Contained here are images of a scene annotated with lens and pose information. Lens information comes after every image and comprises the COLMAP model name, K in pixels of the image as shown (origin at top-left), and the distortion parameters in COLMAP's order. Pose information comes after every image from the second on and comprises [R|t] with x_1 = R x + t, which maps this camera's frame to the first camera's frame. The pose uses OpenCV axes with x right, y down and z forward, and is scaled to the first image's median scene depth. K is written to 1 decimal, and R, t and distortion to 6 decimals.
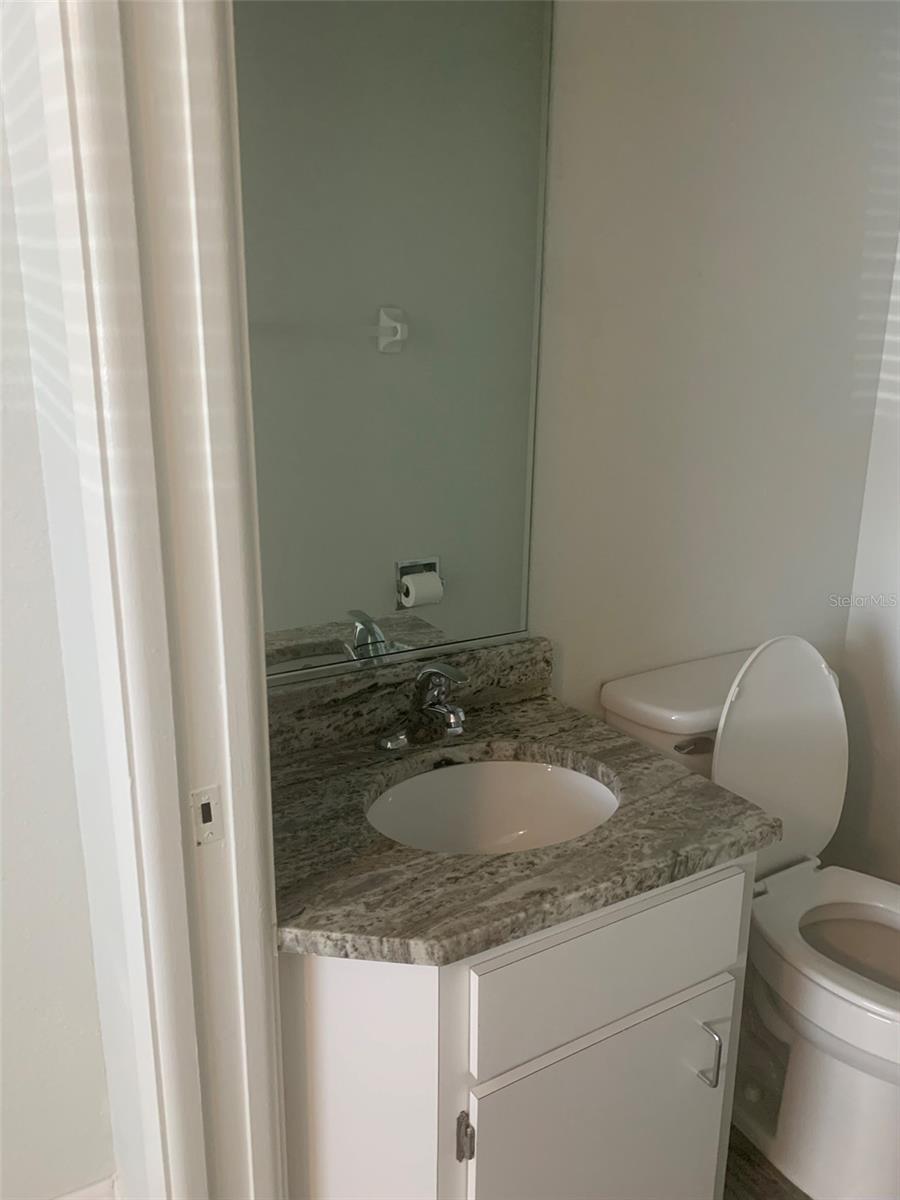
lens RADIAL K [[926.3, 0, 454.0], [0, 926.3, 592.4], [0, 0, 1]] dist [0.041522, -0.069991]
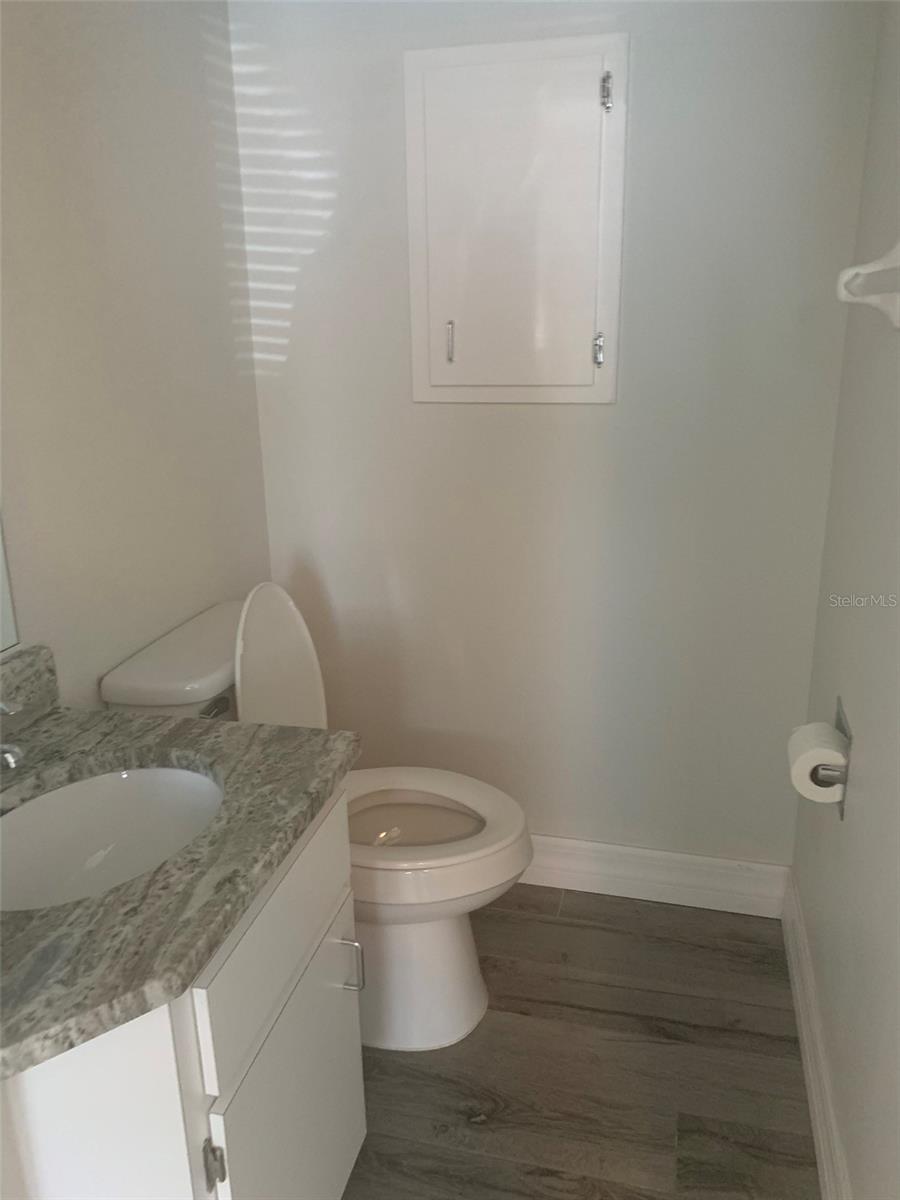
lens RADIAL K [[926.3, 0, 454.0], [0, 926.3, 592.4], [0, 0, 1]] dist [0.041522, -0.069991]
pose [[0.700521, -0.236289, 0.673378, -0.297390], [0.219529, 0.969189, 0.111711, -0.018176], [-0.679026, 0.069570, 0.730810, 0.113344]]
